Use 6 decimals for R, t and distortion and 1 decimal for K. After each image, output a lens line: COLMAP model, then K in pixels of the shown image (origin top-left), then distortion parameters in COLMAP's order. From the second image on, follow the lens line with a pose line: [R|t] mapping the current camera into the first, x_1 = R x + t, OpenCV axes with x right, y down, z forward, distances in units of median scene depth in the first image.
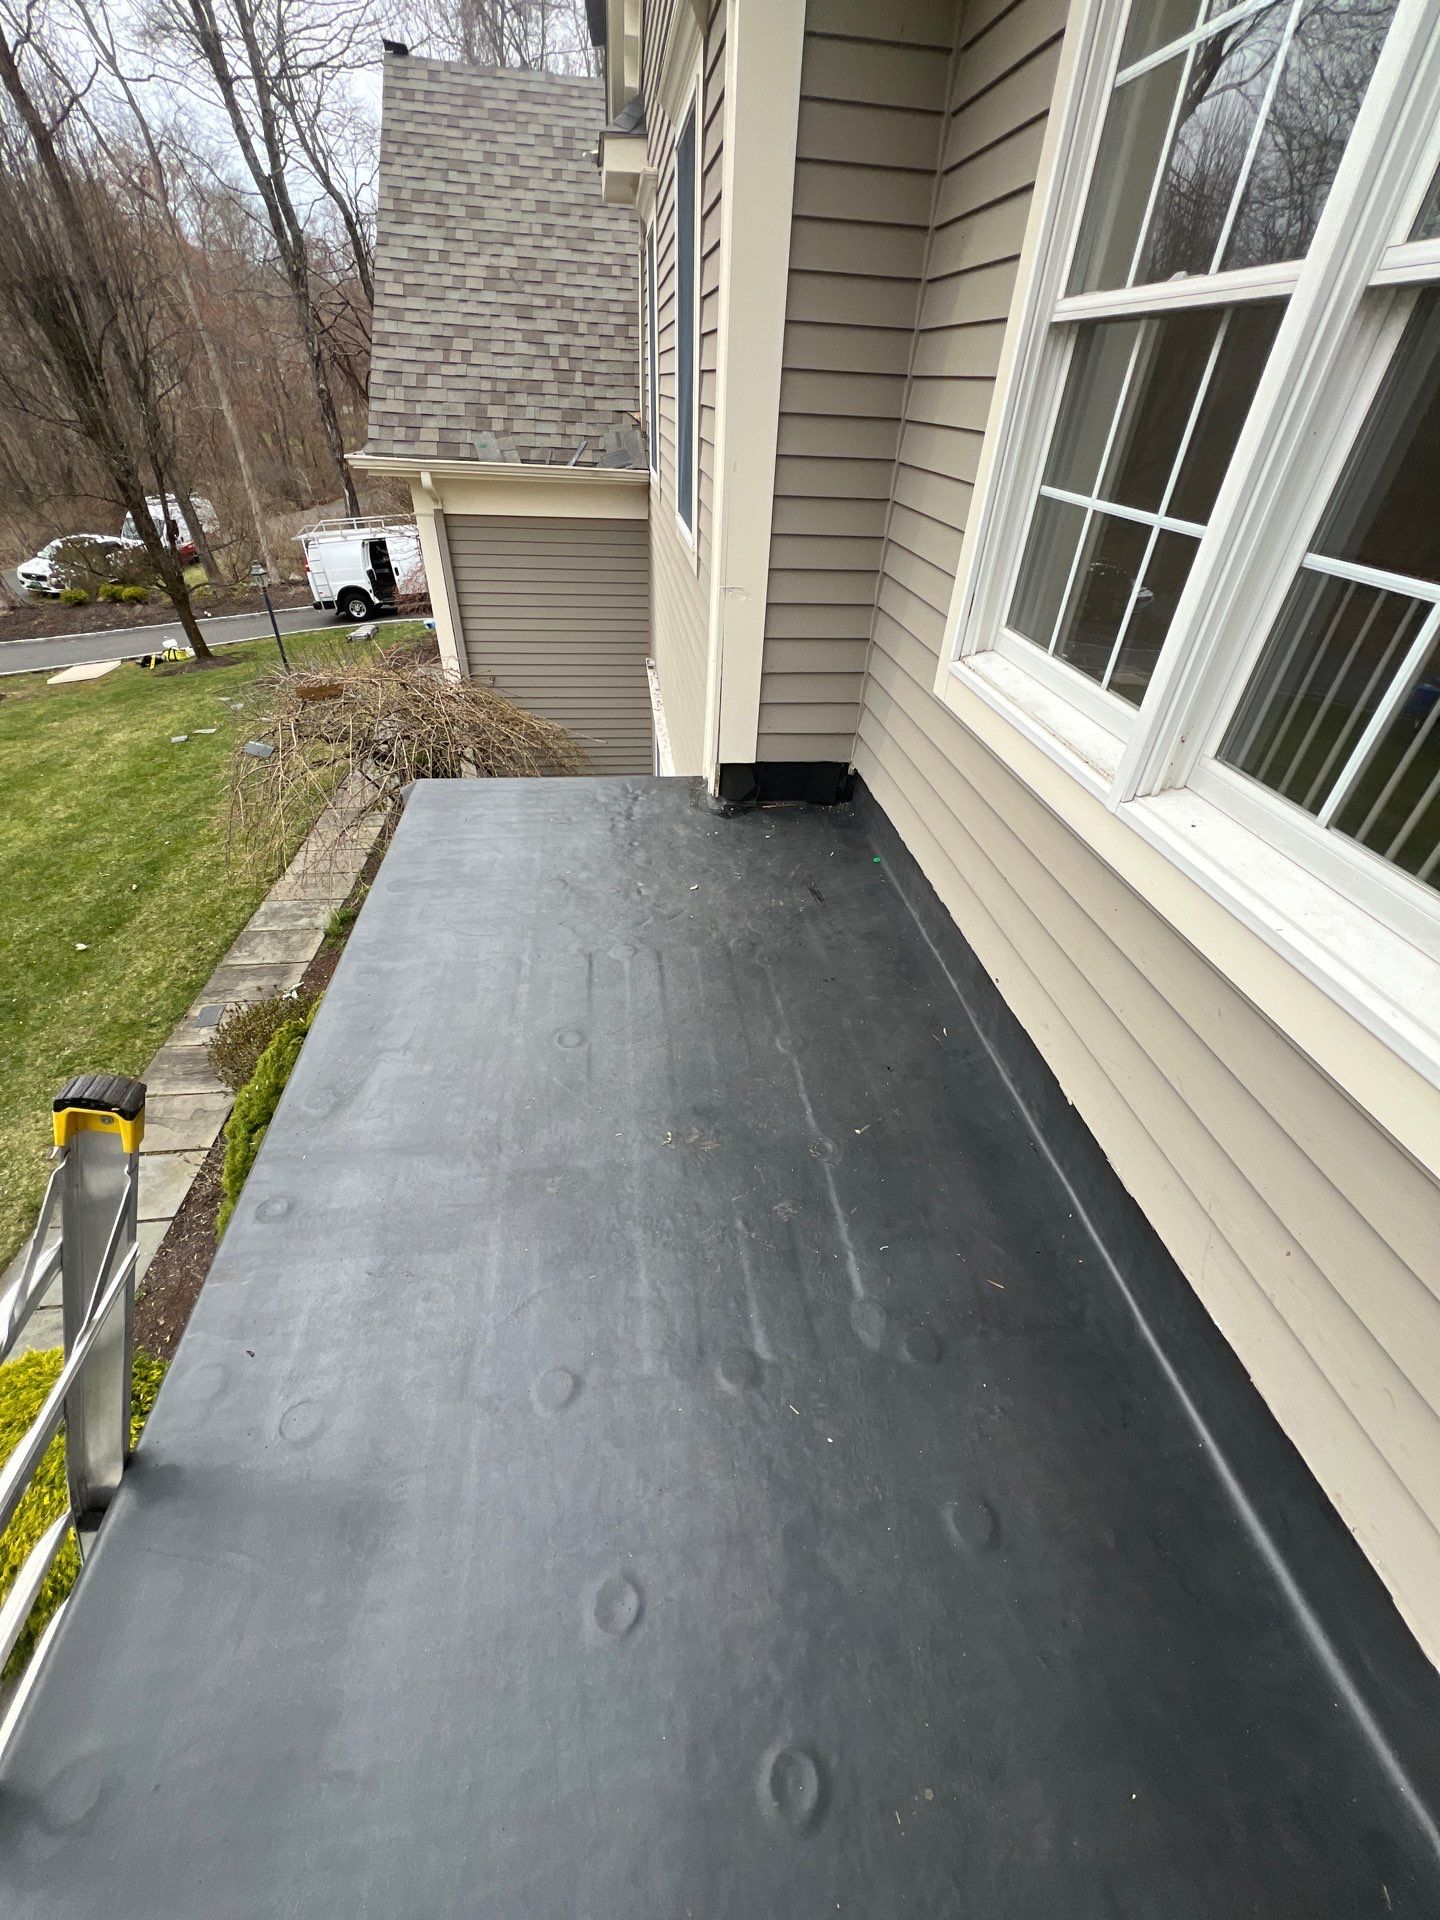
lens RADIAL K [[766.2, 0, 729.3], [0, 766.2, 965.7], [0, 0, 1]] dist [0.001733, 0.000077]
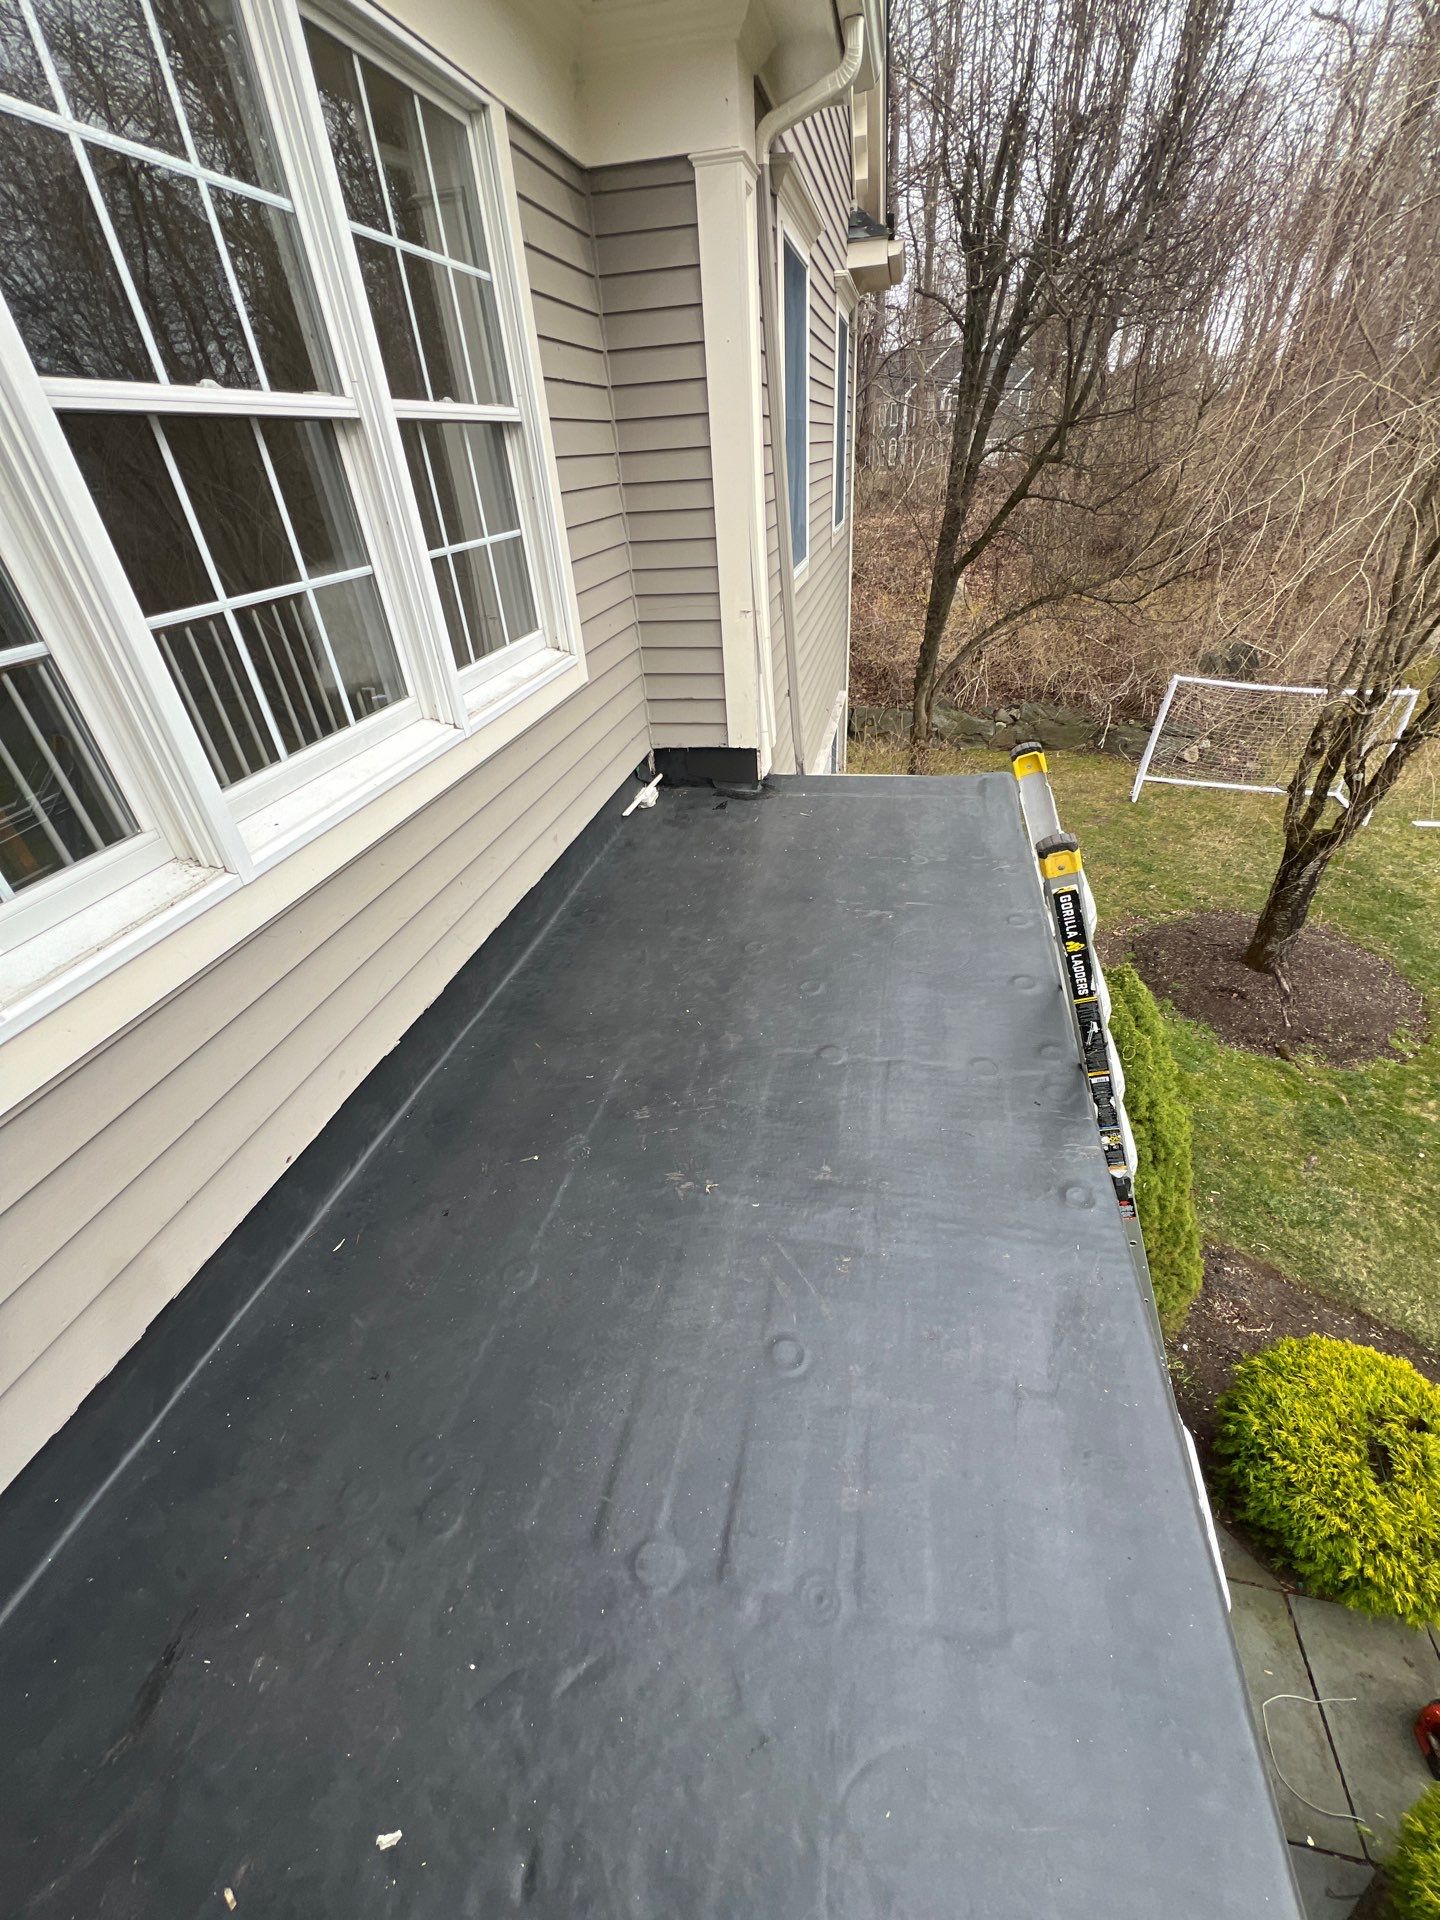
lens RADIAL K [[766.2, 0, 730.4], [0, 766.2, 954.7], [0, 0, 1]] dist [0.001733, 0.000077]
pose [[-0.943230, -0.183608, 0.276776, -0.482049], [0.205716, 0.331285, 0.920832, -1.176581], [-0.260764, 0.925494, -0.274707, 1.450046]]
